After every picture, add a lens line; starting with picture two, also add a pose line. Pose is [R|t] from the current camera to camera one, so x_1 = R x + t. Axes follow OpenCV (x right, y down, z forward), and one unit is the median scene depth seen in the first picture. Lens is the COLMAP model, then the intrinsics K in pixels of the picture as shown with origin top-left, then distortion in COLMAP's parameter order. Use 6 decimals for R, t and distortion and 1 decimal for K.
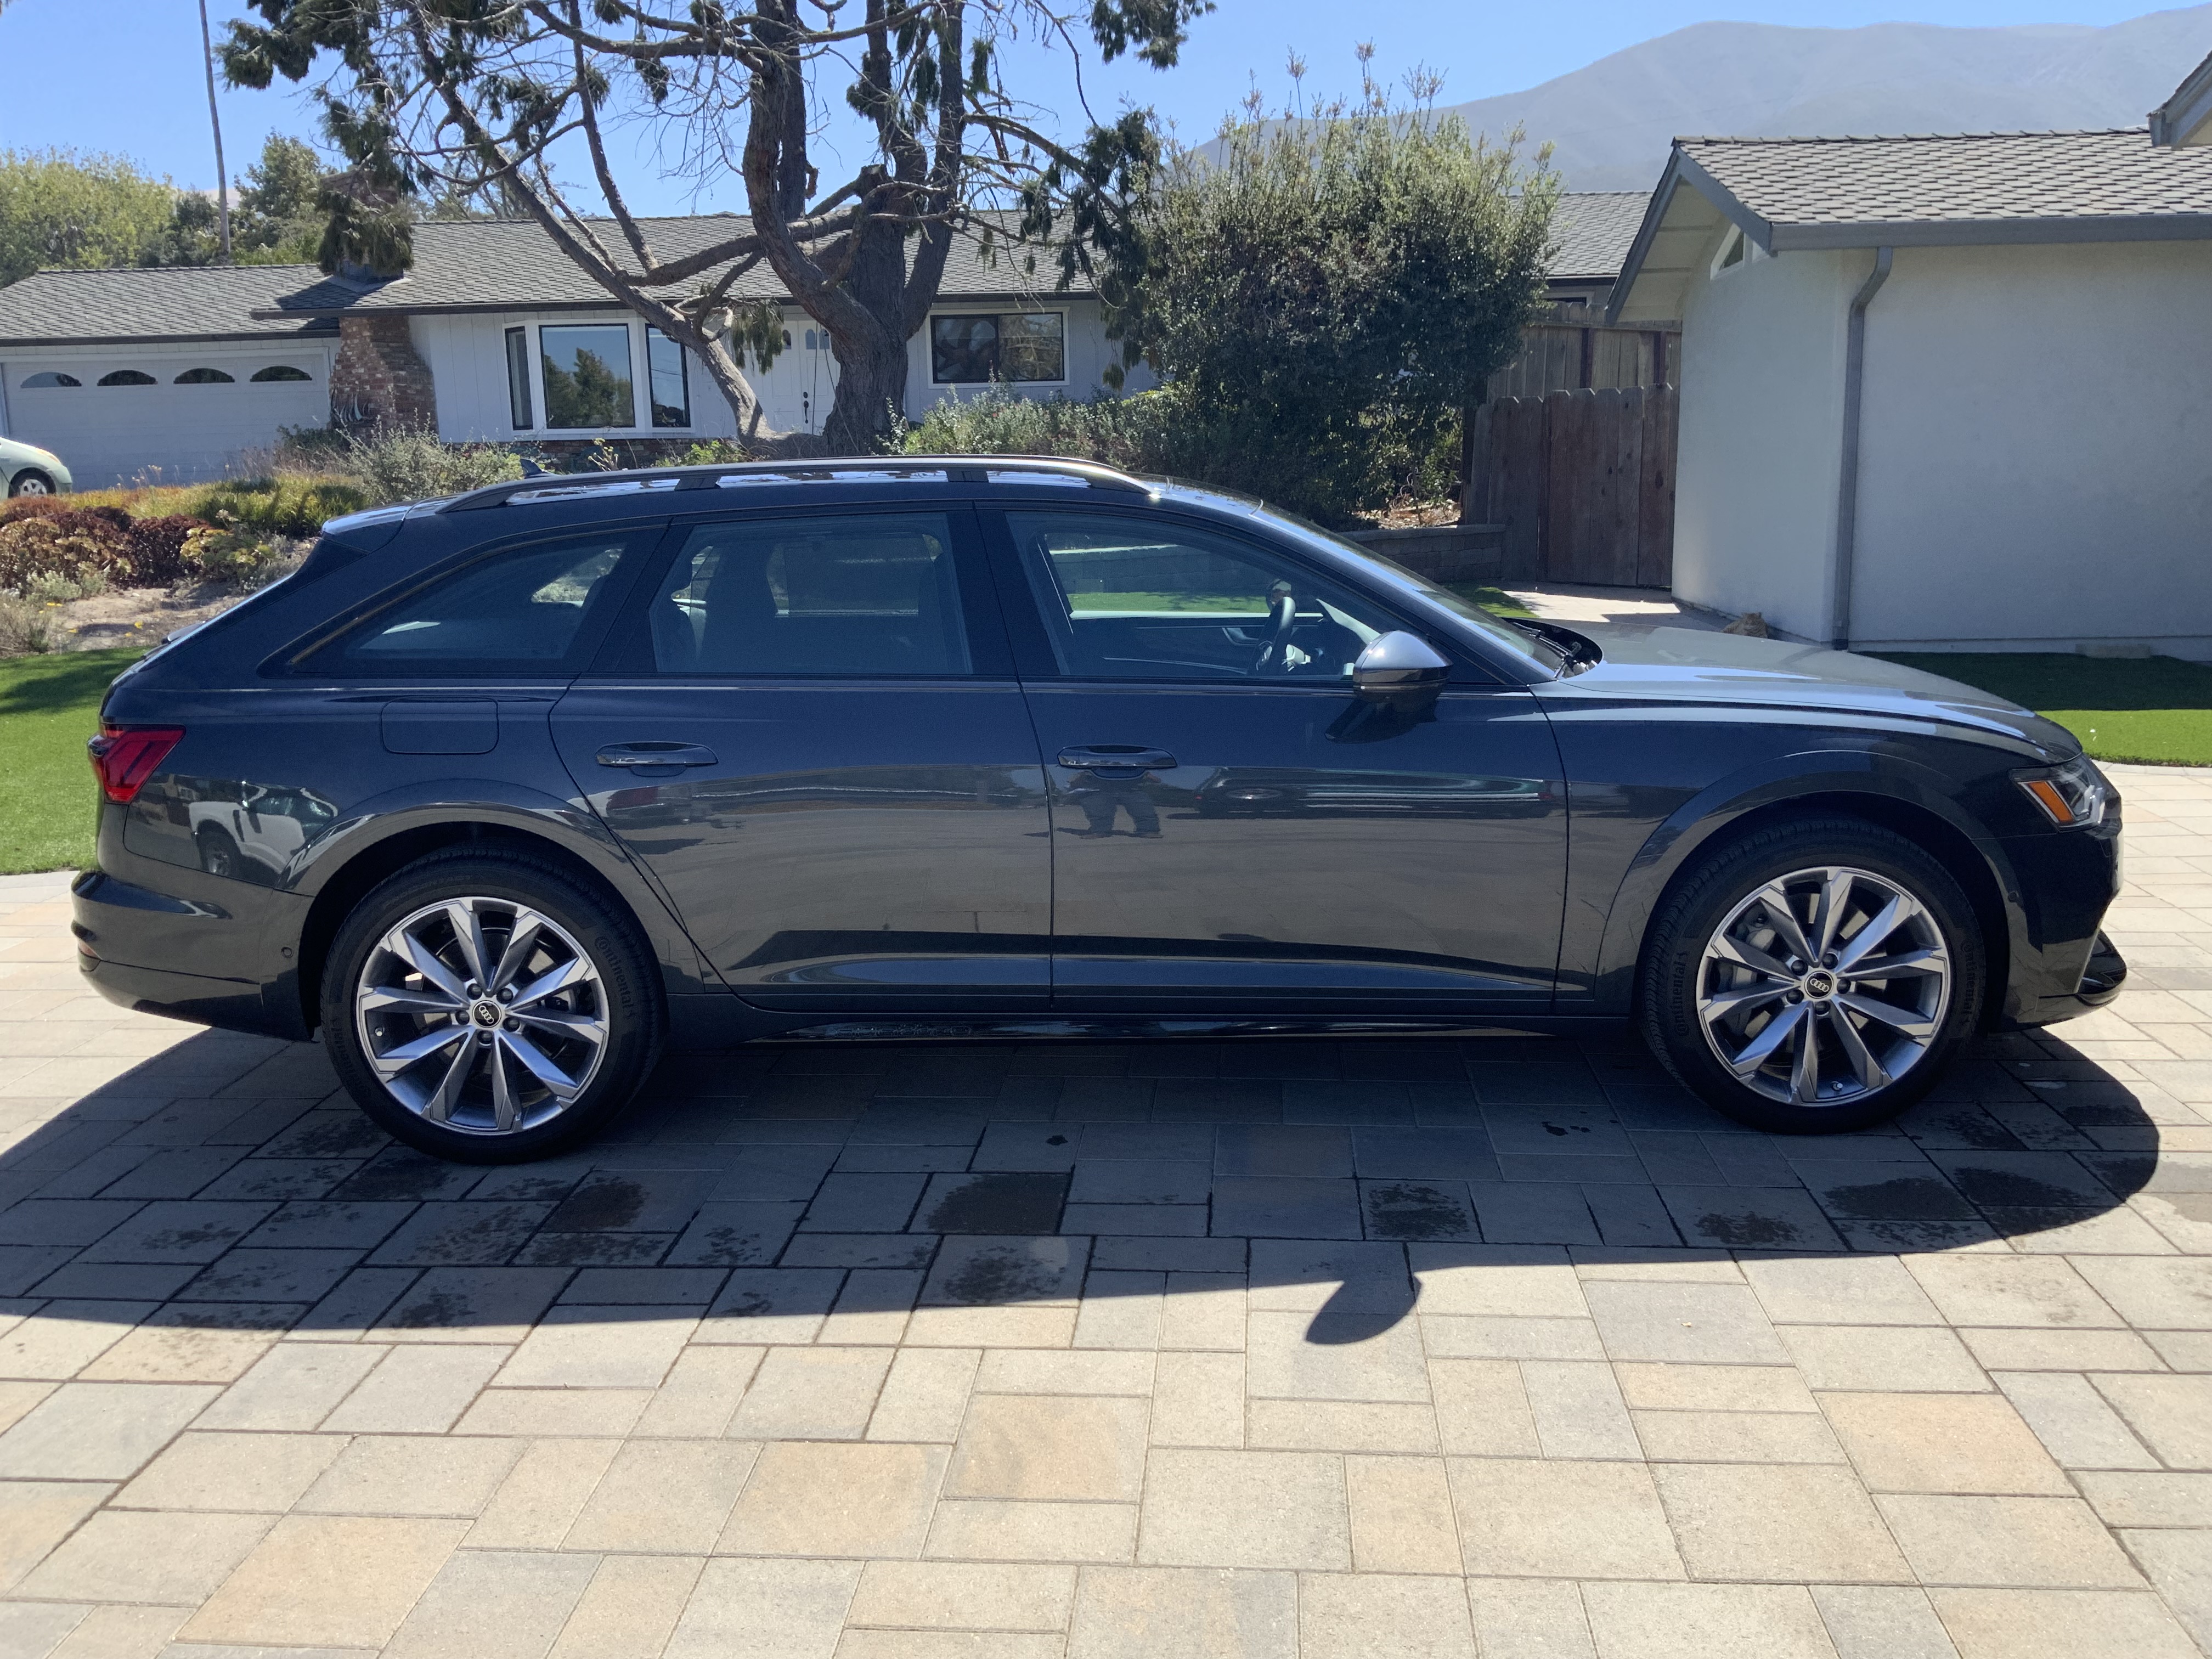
lens RADIAL K [[1854.4, 0, 1052.2], [0, 1854.4, 823.6], [0, 0, 1]] dist [0.090469, -0.215357]
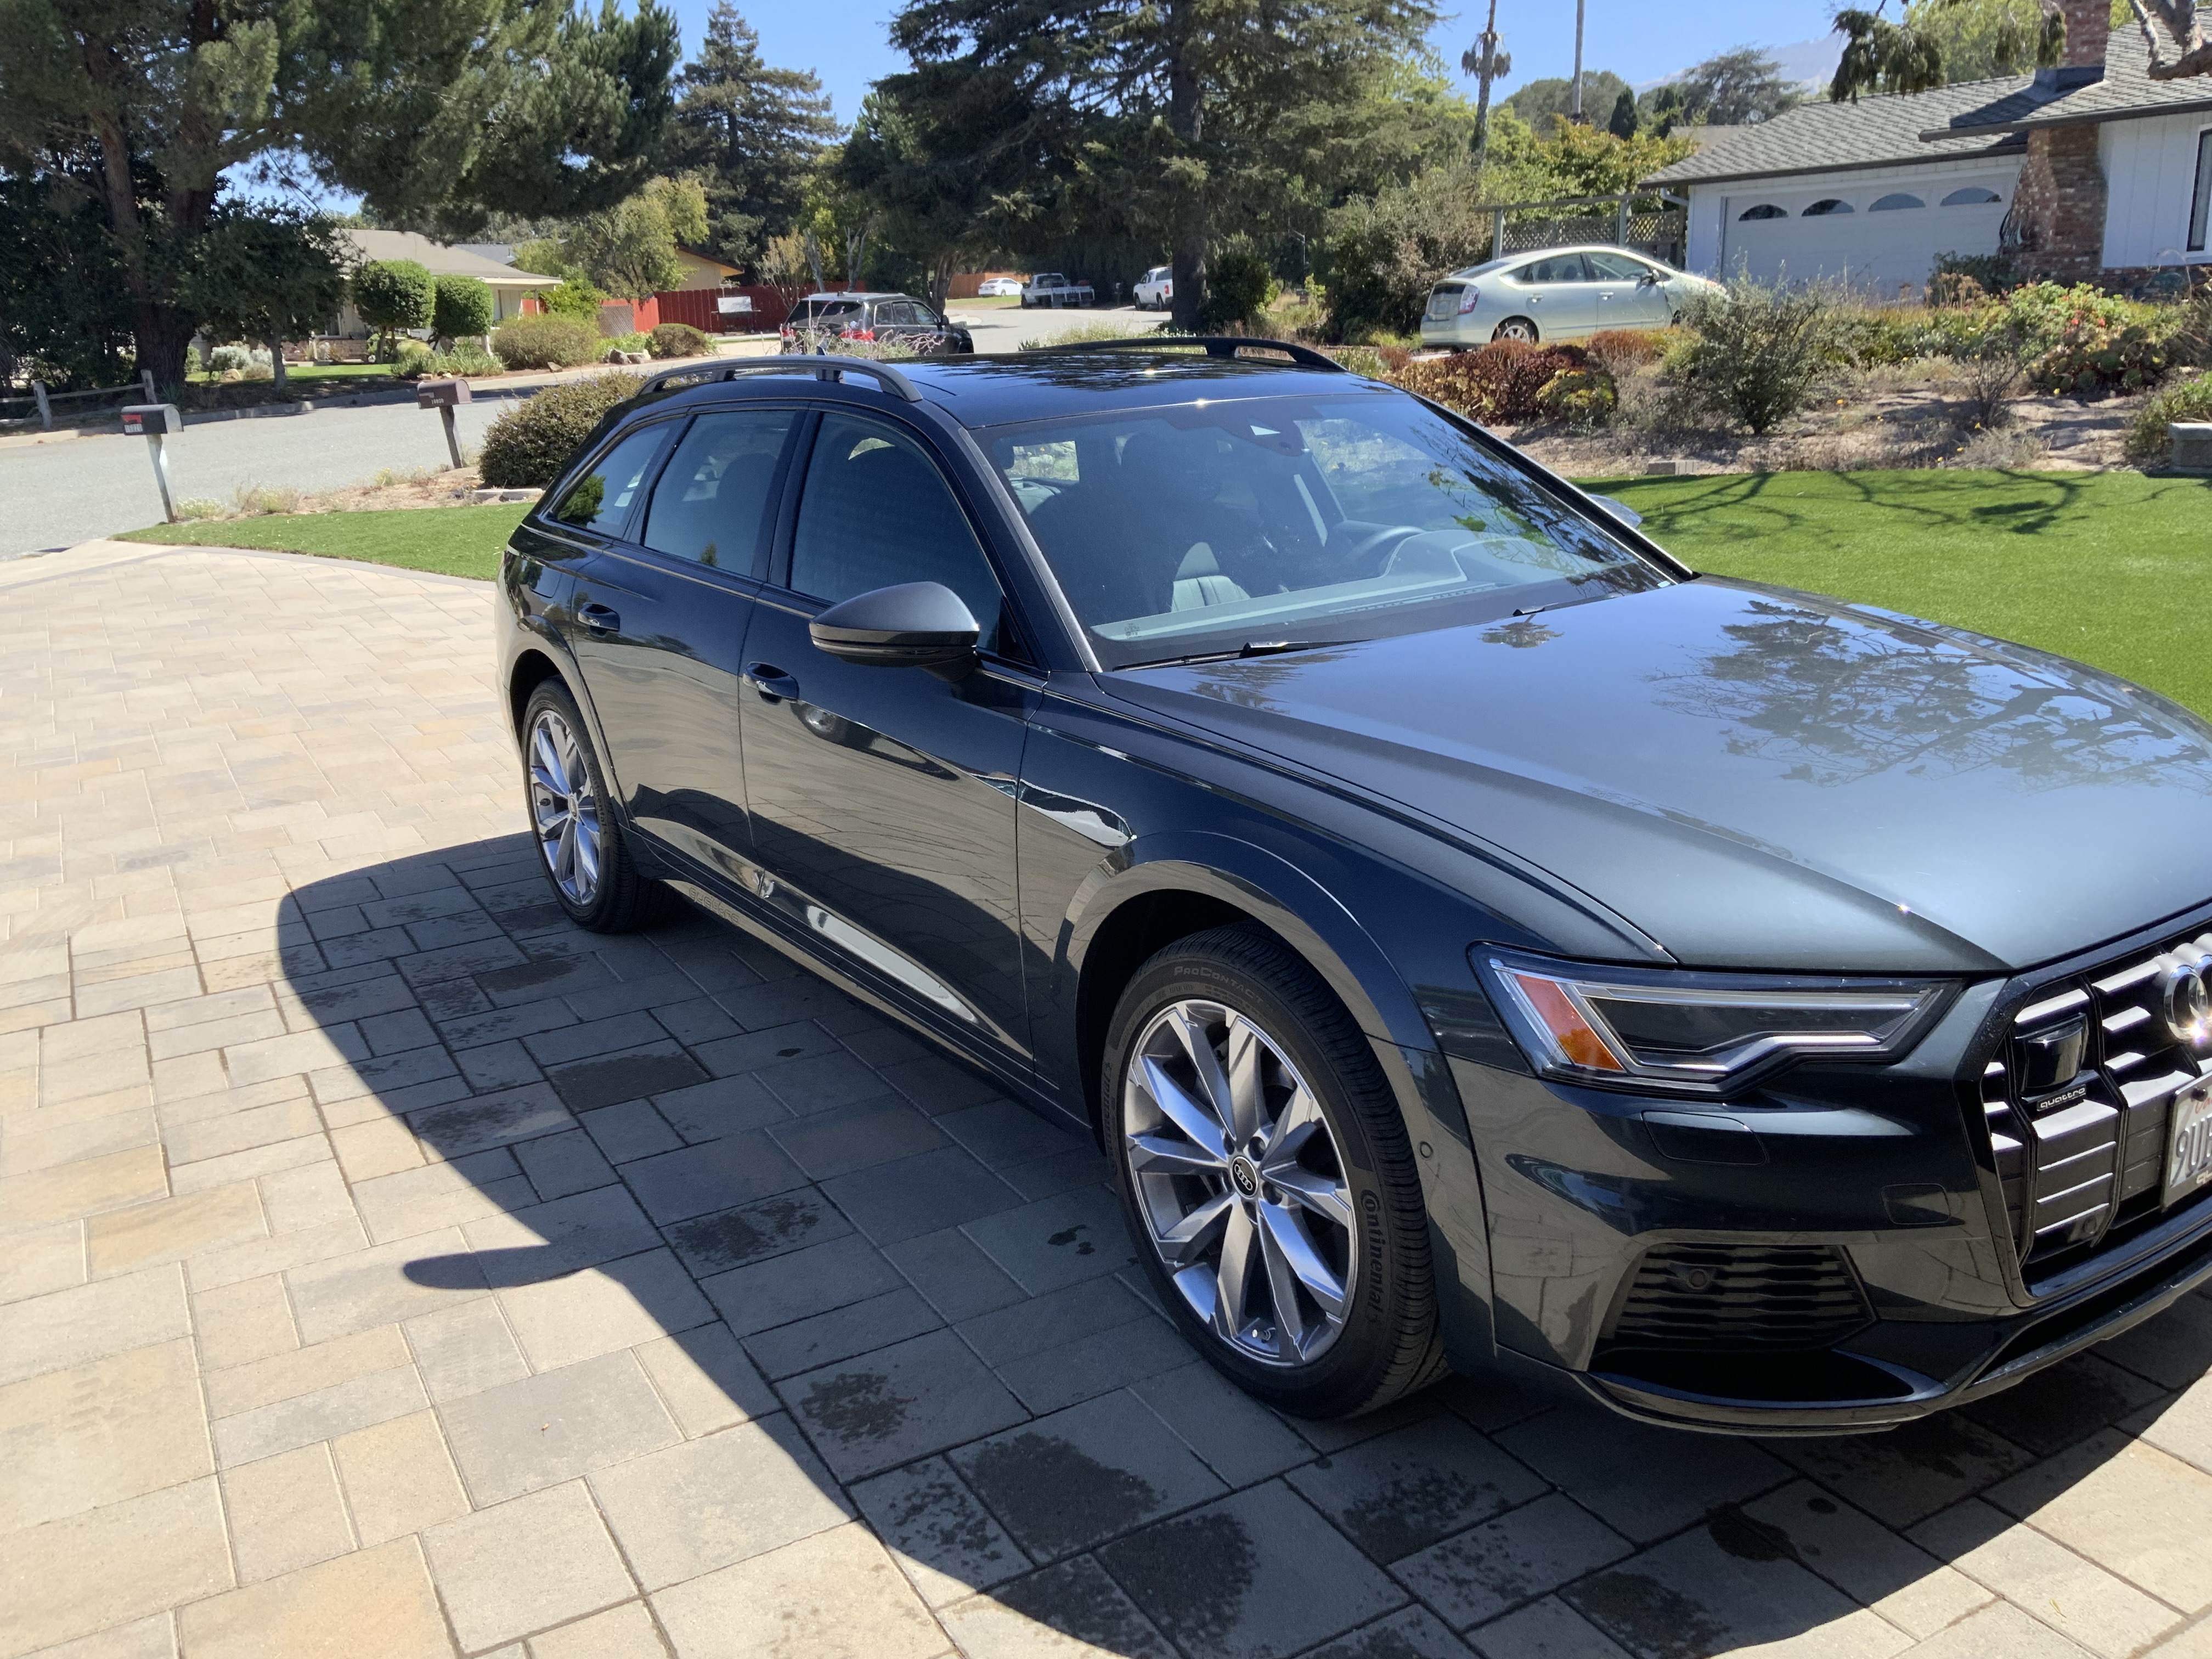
lens RADIAL K [[1850.0, 0, 1121.4], [0, 1850.0, 828.4], [0, 0, 1]] dist [-0.002842, -0.015899]
pose [[0.576225, 0.218070, -0.787661, 0.925264], [-0.139211, 0.975851, 0.168330, -0.147683], [0.805348, 0.012655, 0.592668, 0.603541]]
